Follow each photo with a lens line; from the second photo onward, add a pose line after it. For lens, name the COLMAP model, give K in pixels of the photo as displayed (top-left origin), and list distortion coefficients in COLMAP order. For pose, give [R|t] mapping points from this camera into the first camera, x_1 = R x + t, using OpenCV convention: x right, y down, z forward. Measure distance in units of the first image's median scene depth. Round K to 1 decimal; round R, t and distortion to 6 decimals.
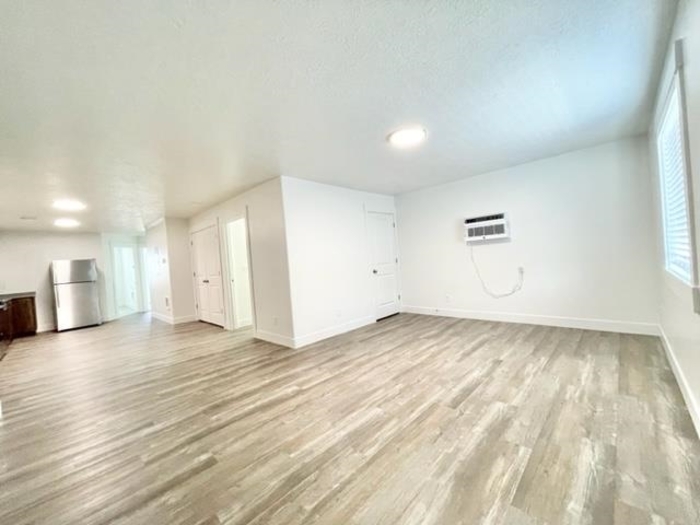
lens RADIAL K [[281.8, 0, 348.8], [0, 281.8, 263.8], [0, 0, 1]] dist [-0.001317, -0.000106]
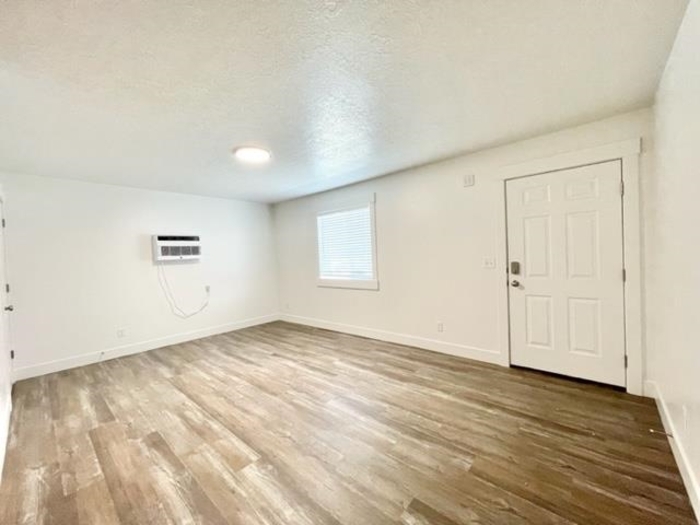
lens RADIAL K [[281.8, 0, 348.8], [0, 281.8, 263.8], [0, 0, 1]] dist [-0.001317, -0.000106]
pose [[-0.040517, 0.047195, 0.998064, -0.764039], [0.059700, 0.997214, -0.044731, 0.010782], [-0.997394, 0.057772, -0.043222, 0.677815]]
